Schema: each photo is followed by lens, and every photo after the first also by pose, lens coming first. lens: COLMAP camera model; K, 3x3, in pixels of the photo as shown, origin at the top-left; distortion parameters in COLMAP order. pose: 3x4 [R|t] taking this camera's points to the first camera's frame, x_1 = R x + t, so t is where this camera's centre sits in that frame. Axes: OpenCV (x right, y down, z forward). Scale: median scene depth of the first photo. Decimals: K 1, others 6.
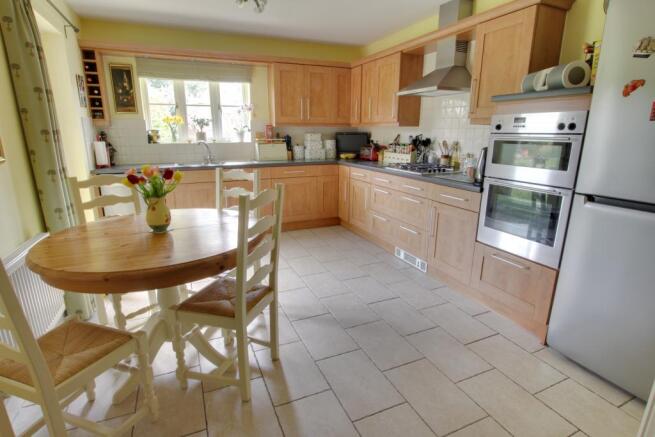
lens RADIAL K [[337.0, 0, 327.6], [0, 337.0, 217.2], [0, 0, 1]] dist [-0.021402, 0.005321]
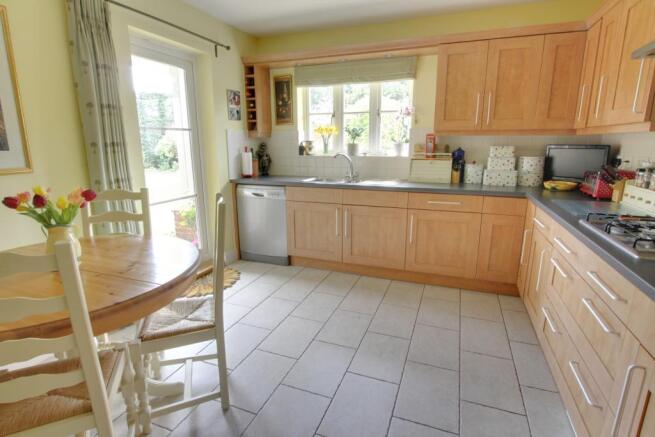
lens RADIAL K [[337.0, 0, 326.3], [0, 337.0, 218.4], [0, 0, 1]] dist [-0.021402, 0.005321]
pose [[0.703628, 0.152030, -0.694114, 0.242213], [-0.171429, 0.984309, 0.041812, -0.107650], [0.689579, 0.089572, 0.718650, 0.421805]]
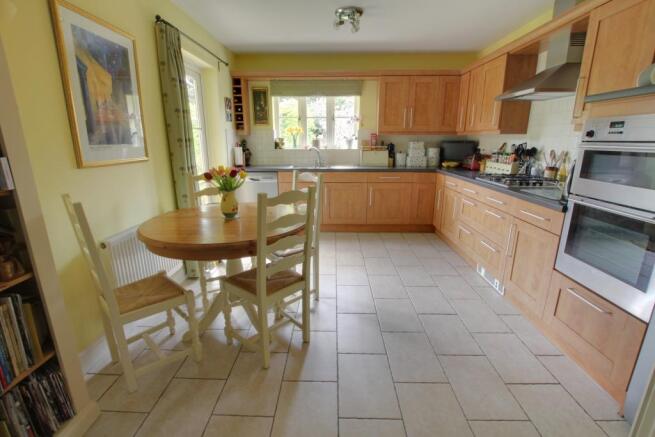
lens RADIAL K [[308.5, 0, 326.9], [0, 308.5, 218.2], [0, 0, 1]] dist [-0.024209, 0.004568]
pose [[0.905177, 0.102172, -0.412572, 0.157995], [-0.102339, 0.994512, 0.021756, -0.010001], [0.412531, 0.022529, 0.910665, 0.043685]]
